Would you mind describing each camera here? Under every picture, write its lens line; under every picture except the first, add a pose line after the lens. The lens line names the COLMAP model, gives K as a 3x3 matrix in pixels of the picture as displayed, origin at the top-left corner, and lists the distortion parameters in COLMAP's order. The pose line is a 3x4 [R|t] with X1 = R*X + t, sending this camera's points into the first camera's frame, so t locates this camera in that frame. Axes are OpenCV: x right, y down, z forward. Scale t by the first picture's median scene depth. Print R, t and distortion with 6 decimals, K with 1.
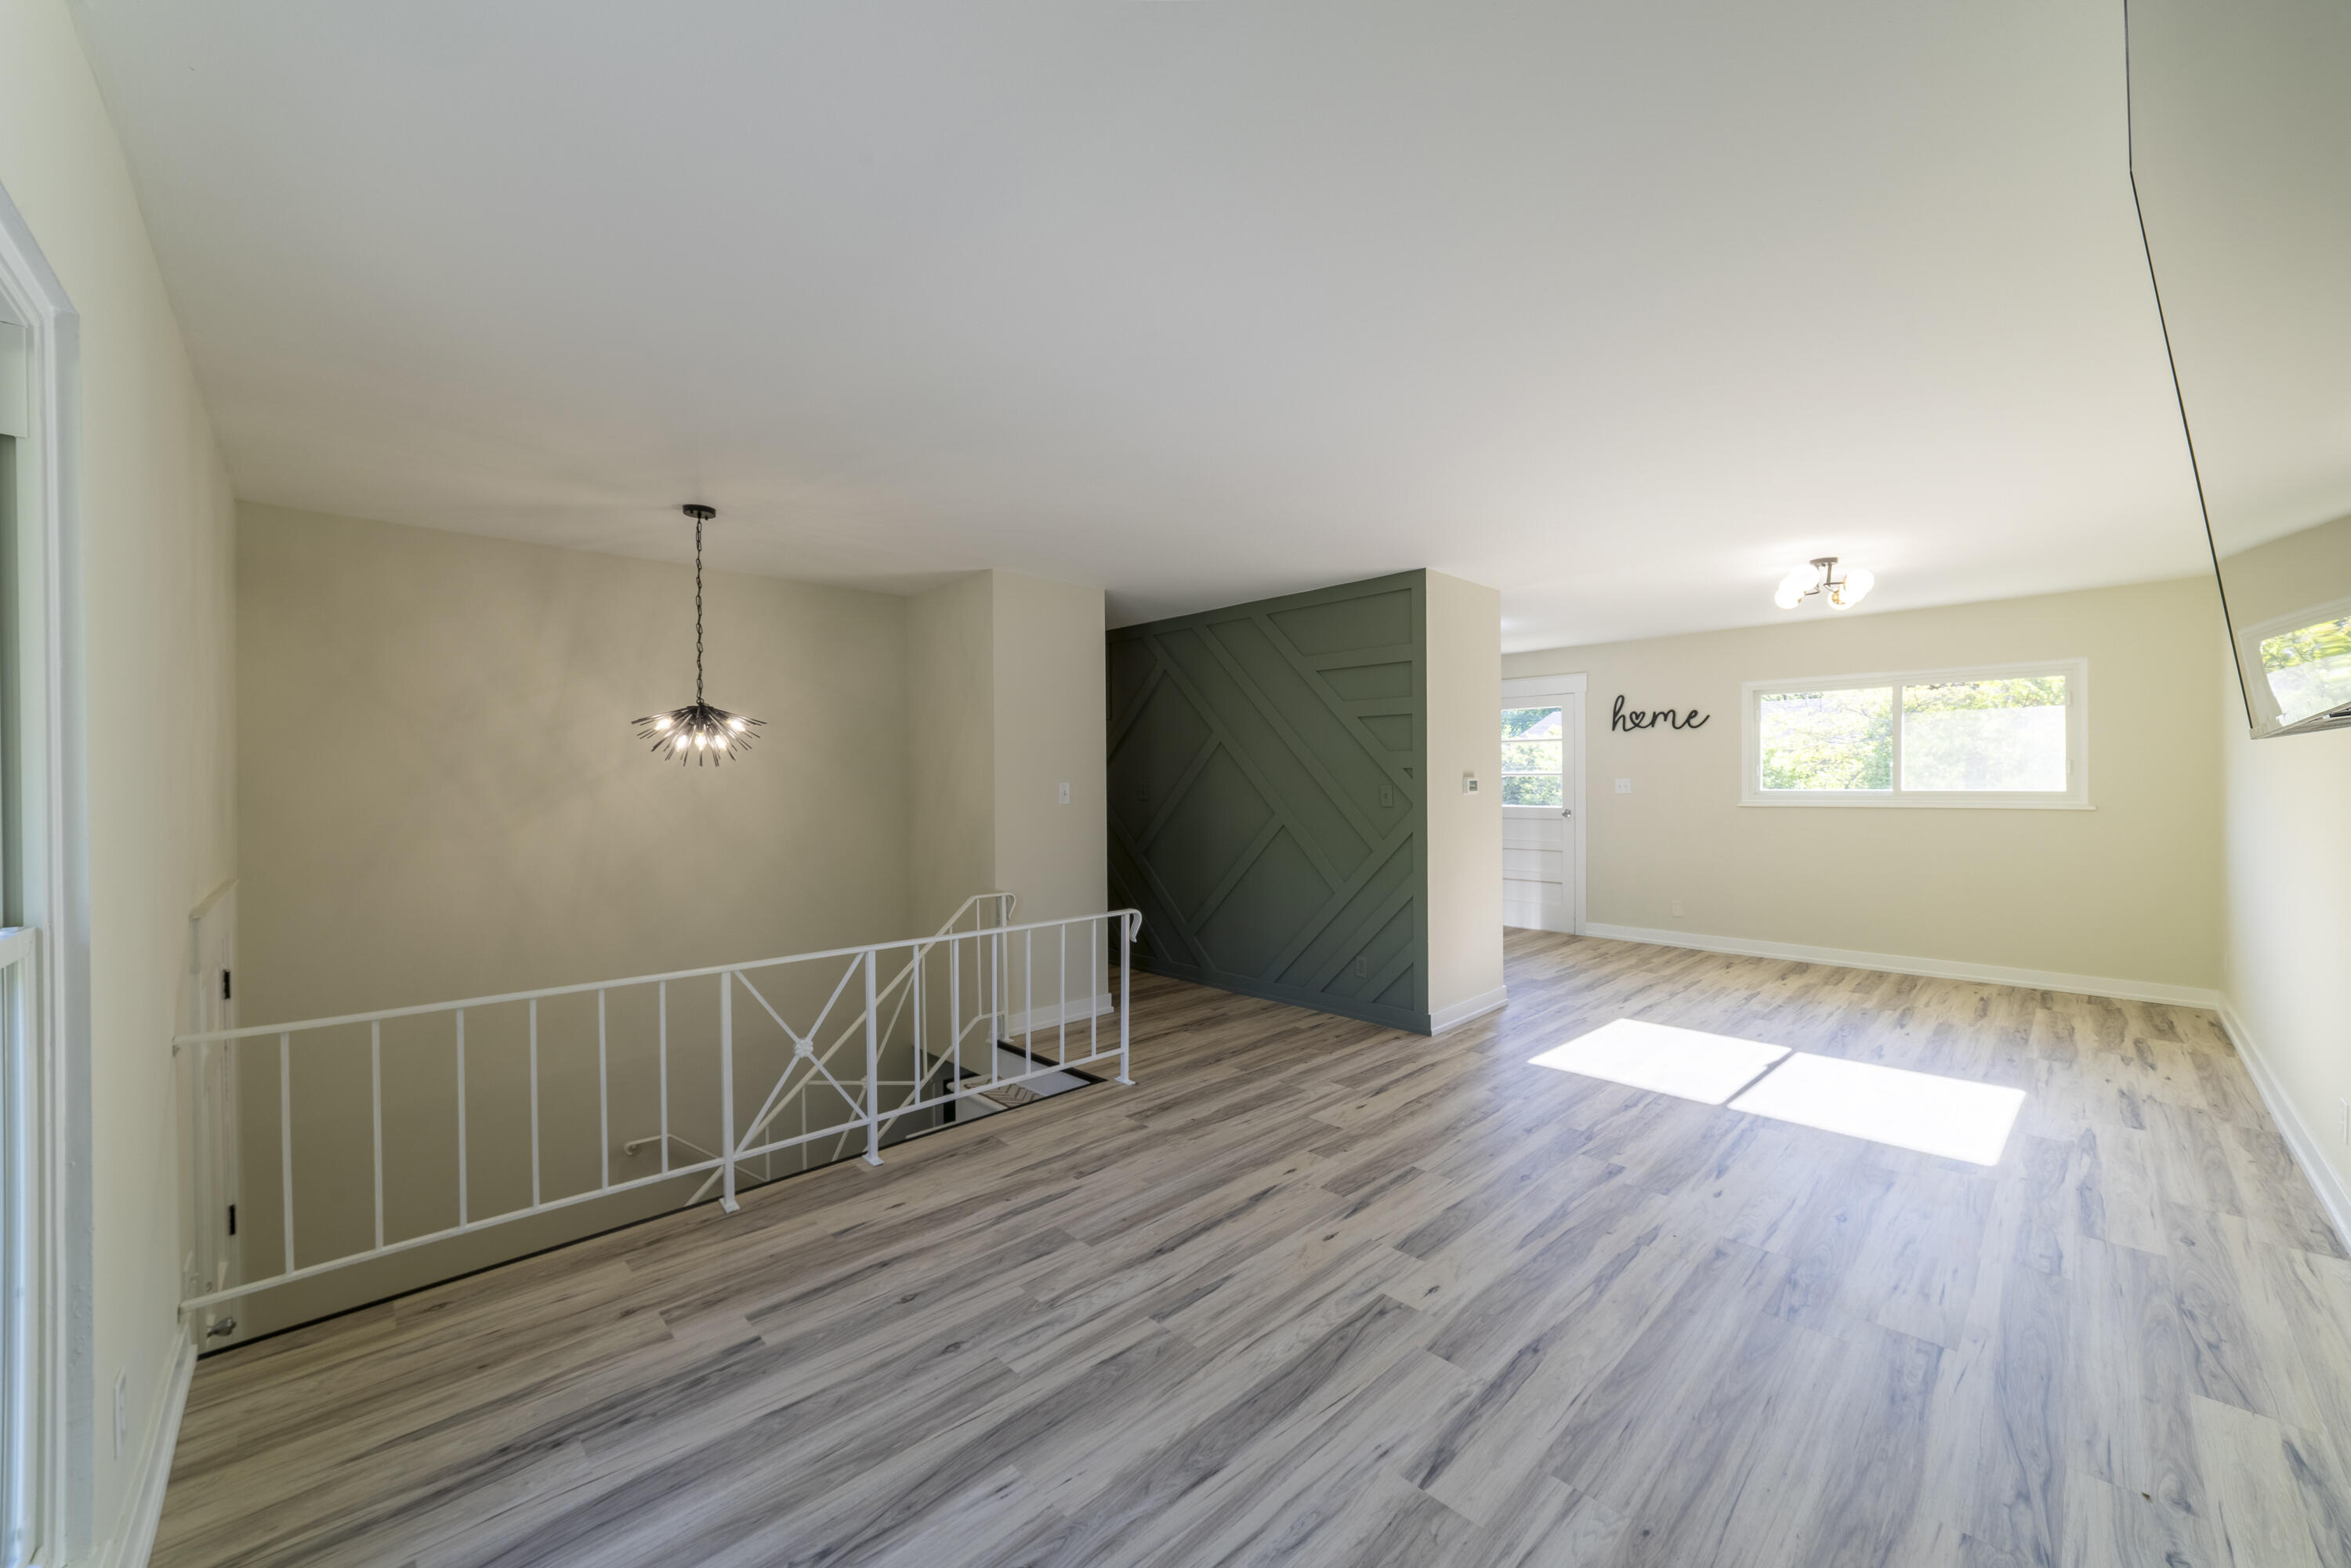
lens RADIAL K [[897.5, 0, 1165.2], [0, 897.5, 786.4], [0, 0, 1]] dist [-0.021288, 0.006936]
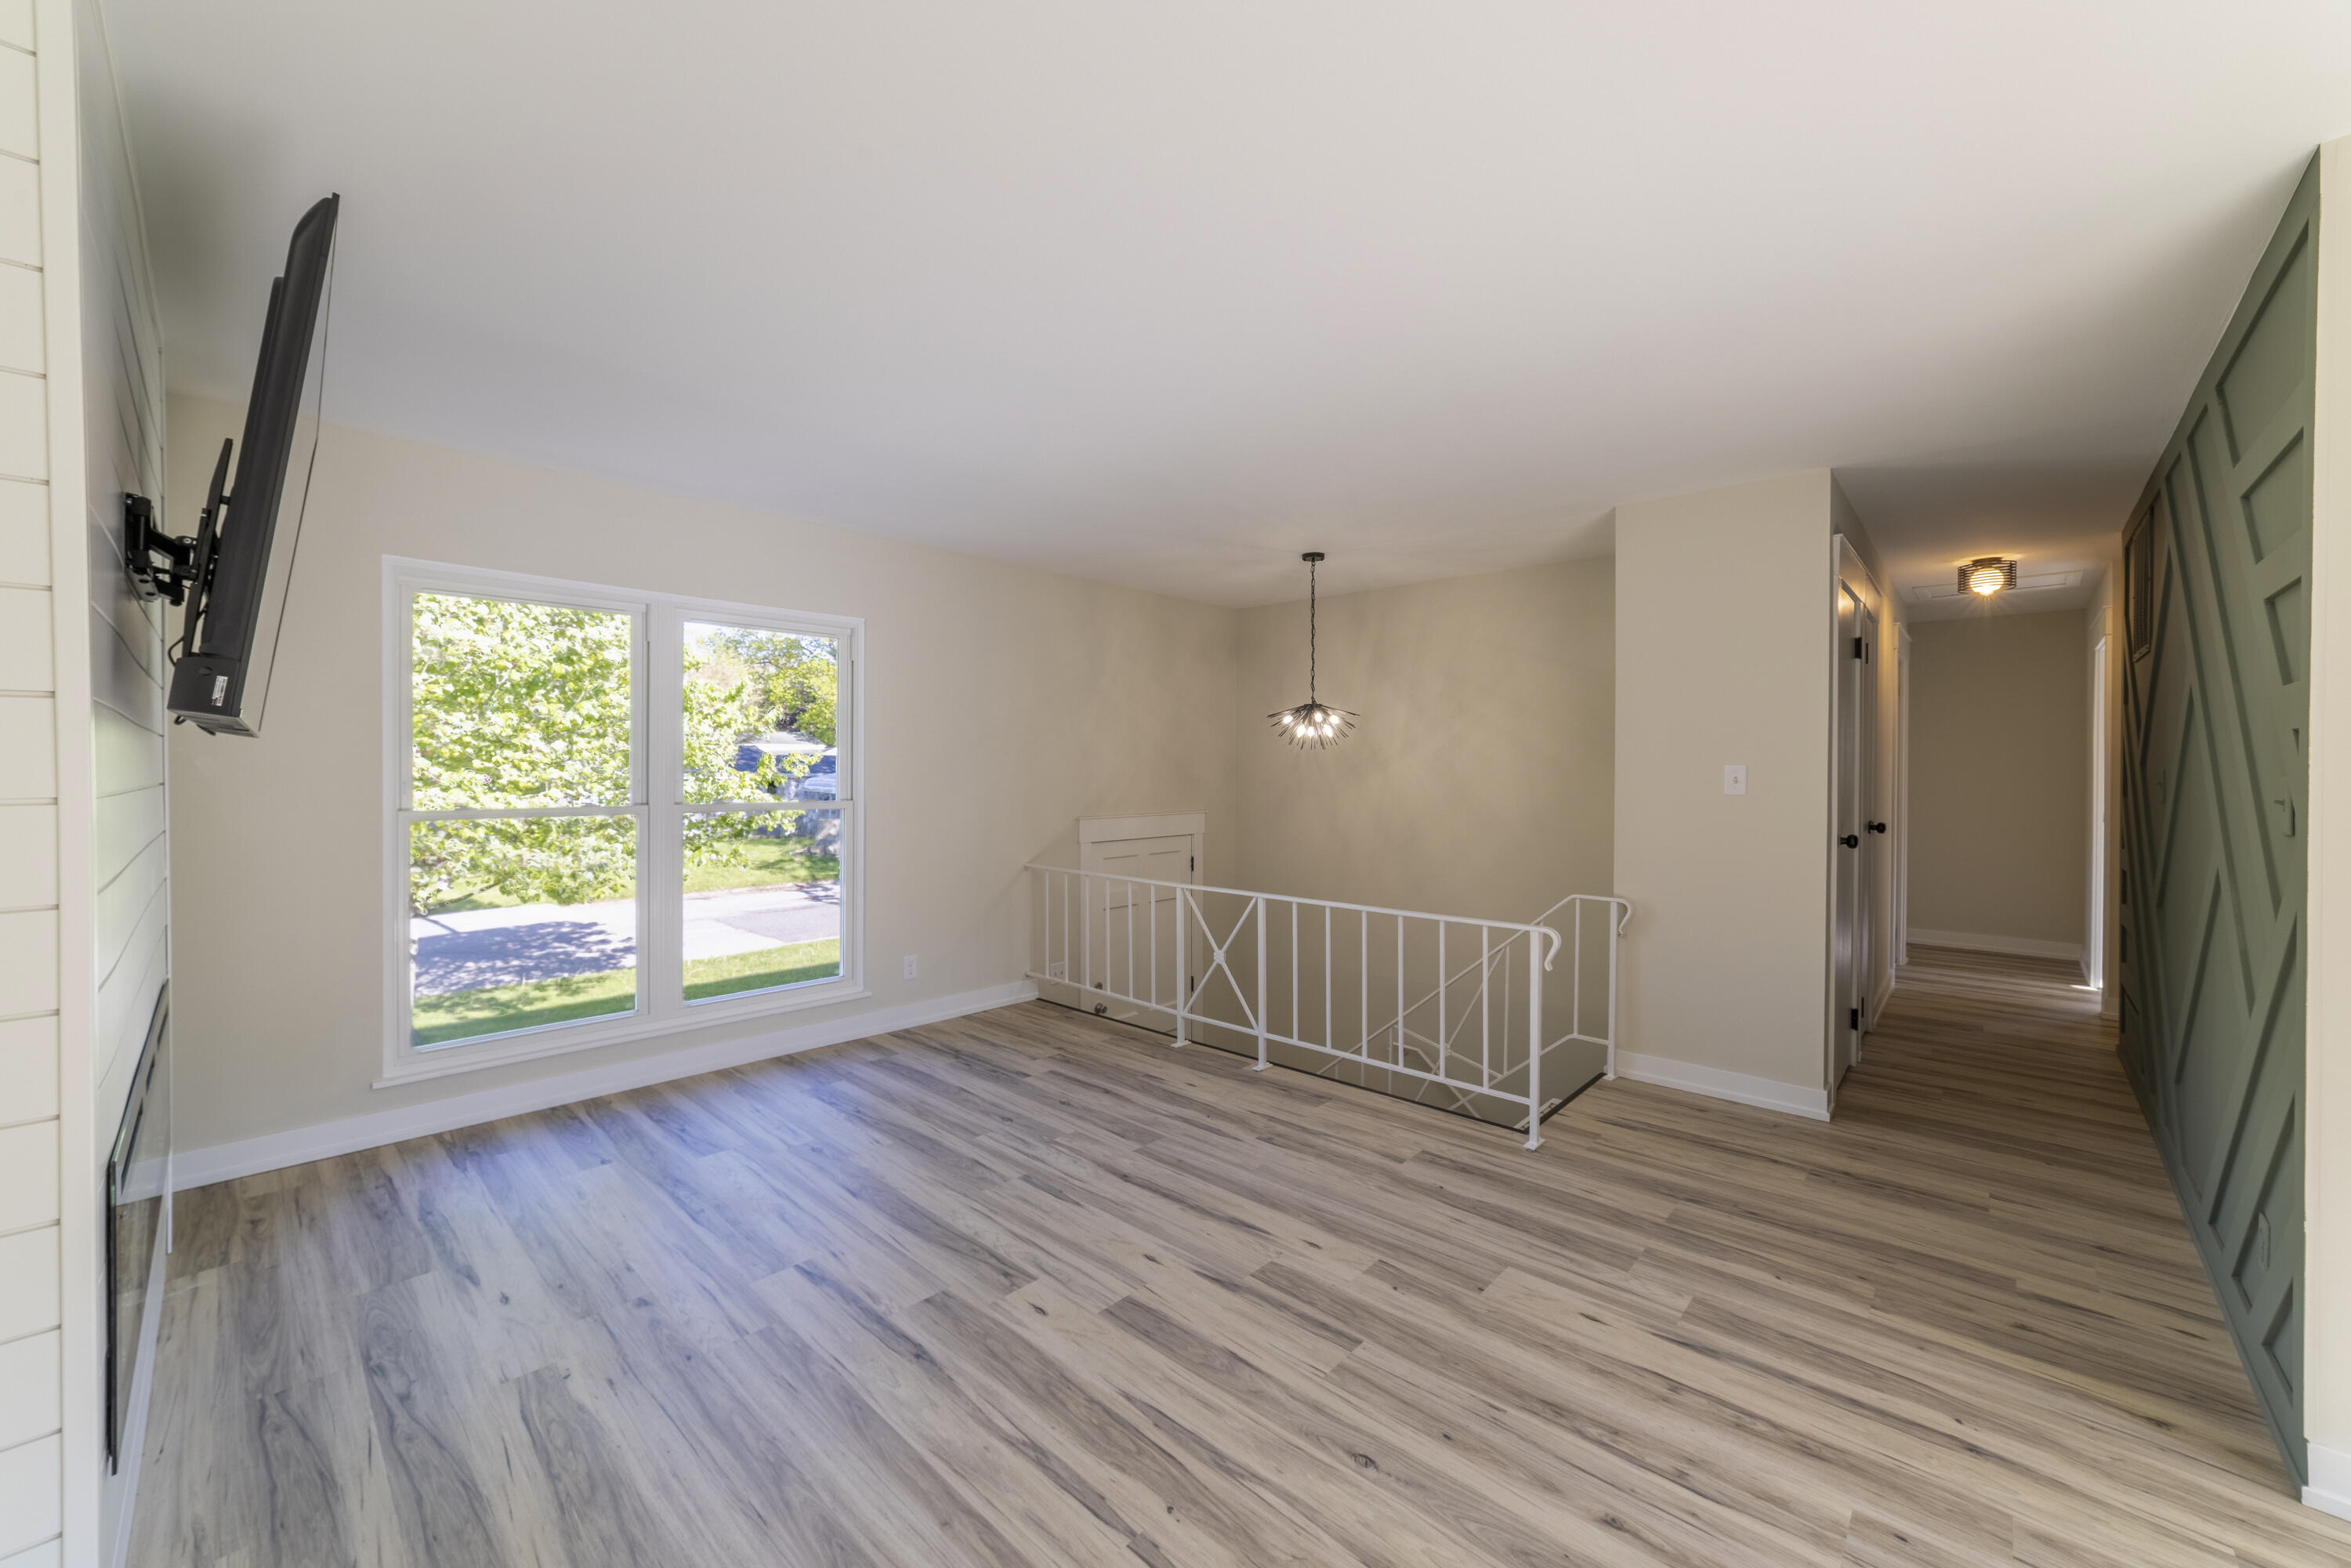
lens RADIAL K [[897.5, 0, 1150.1], [0, 897.5, 772.0], [0, 0, 1]] dist [-0.021288, 0.006936]
pose [[0.045075, 0.011360, -0.998919, 0.911294], [-0.010743, 0.999883, 0.010886, -0.001638], [0.998926, 0.010241, 0.045192, 0.796599]]
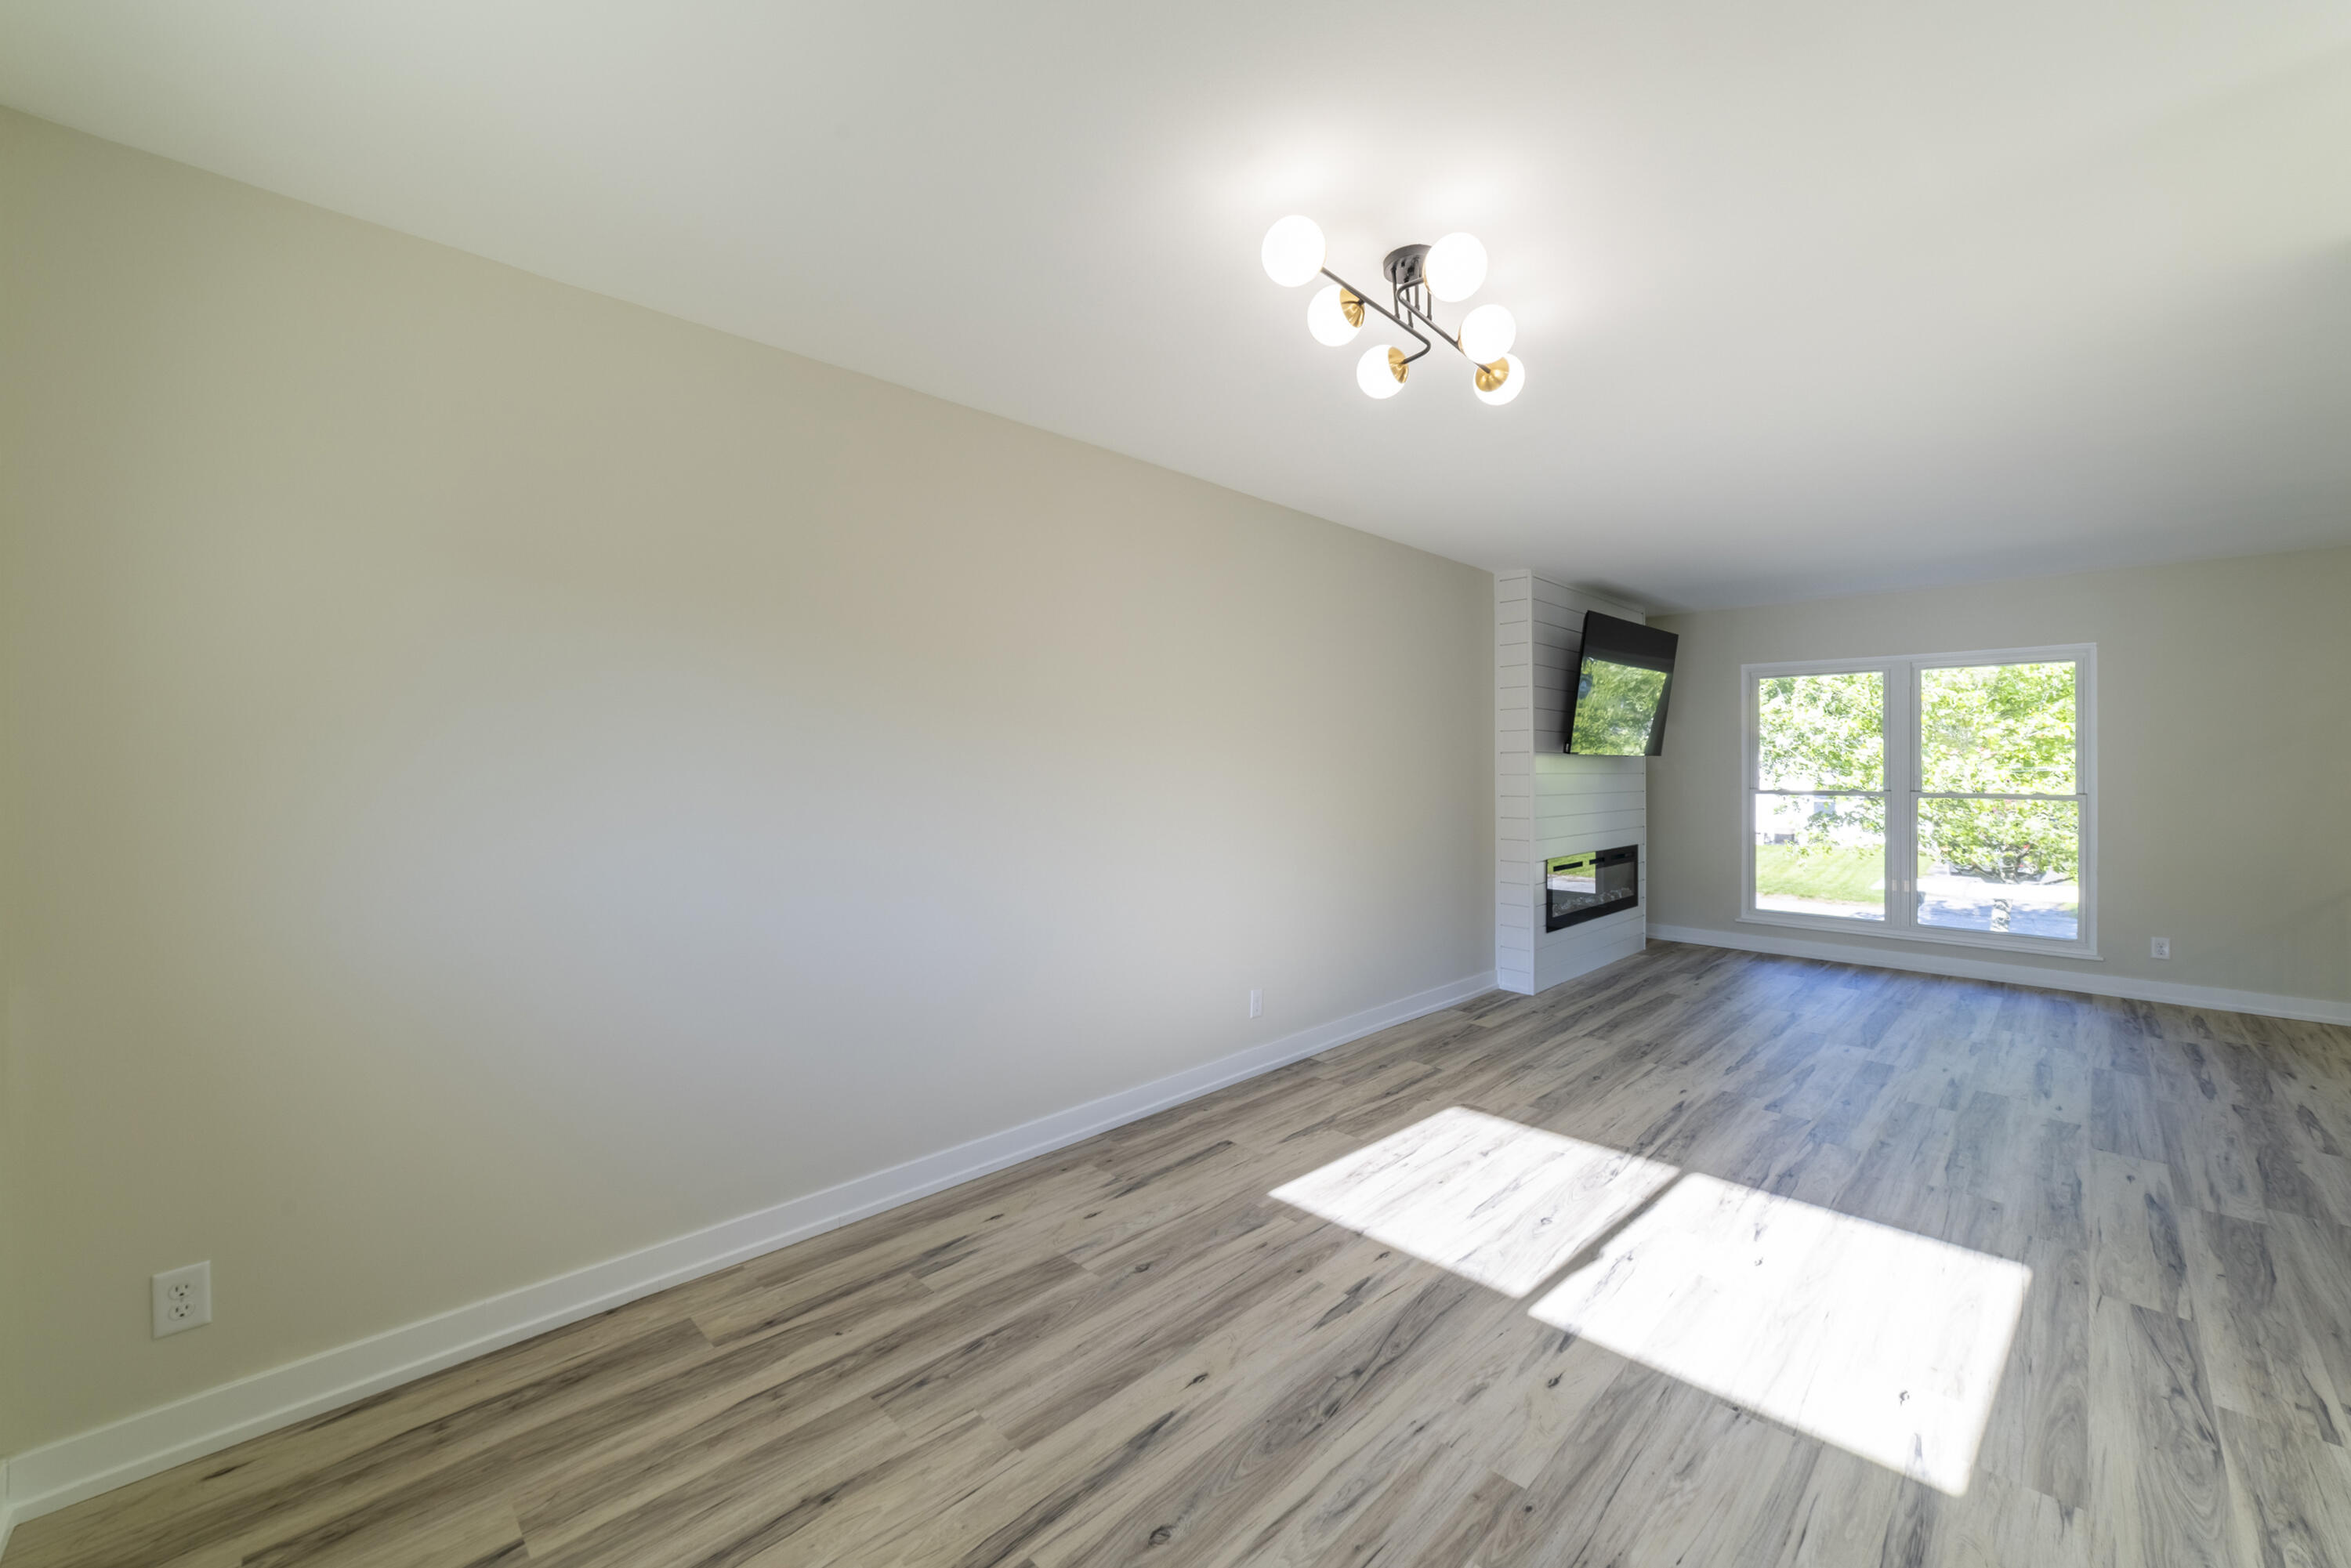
lens RADIAL K [[923.4, 0, 1167.5], [0, 923.4, 767.7], [0, 0, 1]] dist [-0.013797, 0.005058]
pose [[-0.999732, 0.007992, -0.021715, 1.252592], [0.007834, 0.999942, 0.007340, -0.013832], [0.021772, 0.007167, -0.999737, 2.075026]]
